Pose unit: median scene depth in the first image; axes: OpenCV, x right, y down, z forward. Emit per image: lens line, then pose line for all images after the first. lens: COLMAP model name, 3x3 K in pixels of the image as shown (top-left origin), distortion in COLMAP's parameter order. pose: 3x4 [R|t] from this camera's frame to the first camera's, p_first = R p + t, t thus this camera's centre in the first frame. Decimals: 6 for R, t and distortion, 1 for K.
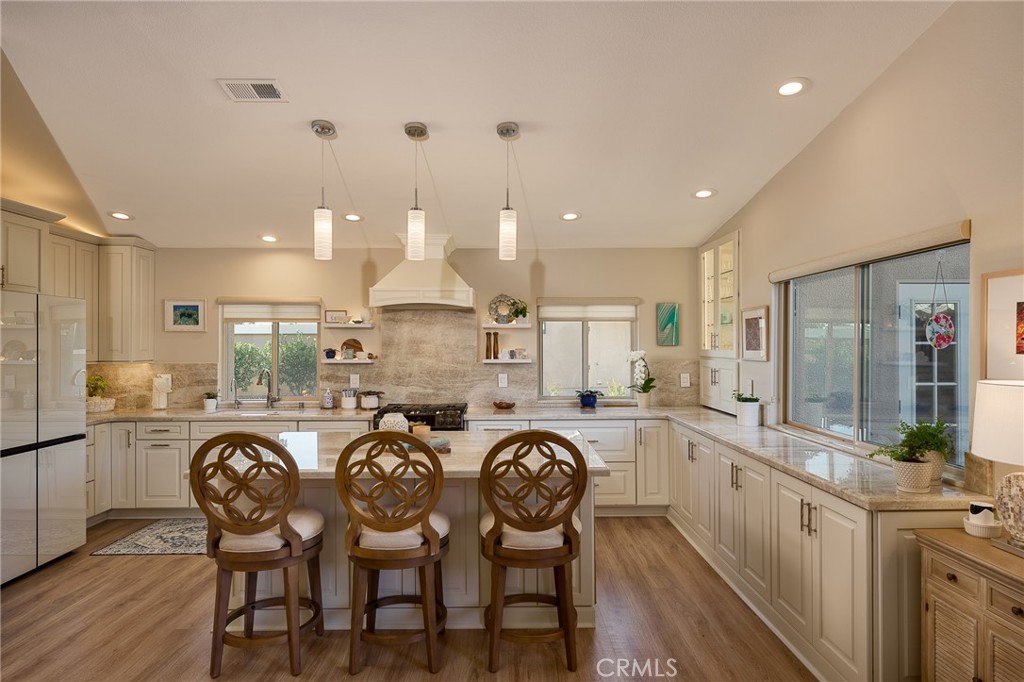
lens RADIAL K [[587.8, 0, 512.9], [0, 587.8, 339.1], [0, 0, 1]] dist [-0.002870, 0.001264]
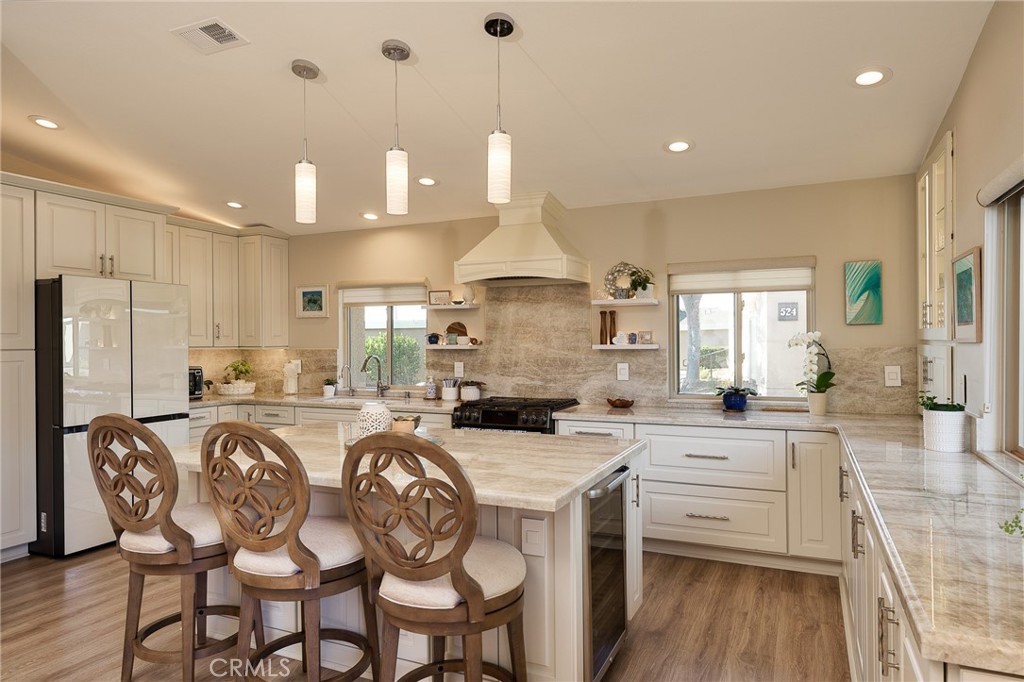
lens RADIAL K [[627.2, 0, 514.9], [0, 627.2, 342.4], [0, 0, 1]] dist [-0.000191, -0.001062]
pose [[0.903558, -0.003047, -0.428456, 0.214393], [0.009421, 0.999874, 0.012759, 0.019112], [0.428363, -0.015565, 0.903473, 0.182432]]
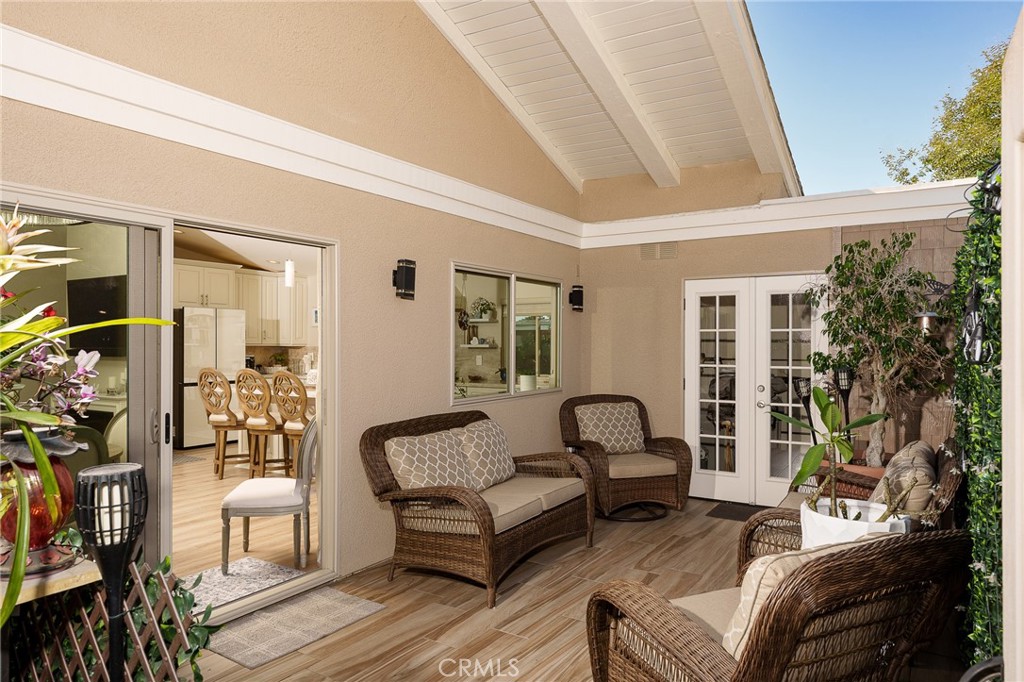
lens RADIAL K [[667.1, 0, 510.9], [0, 667.1, 343.6], [0, 0, 1]] dist [-0.003193, -0.000341]
pose [[0.837007, 0.002417, -0.547188, 0.904453], [0.001841, 0.999972, 0.007234, 0.020462], [0.547190, -0.007063, 0.836979, -0.261540]]
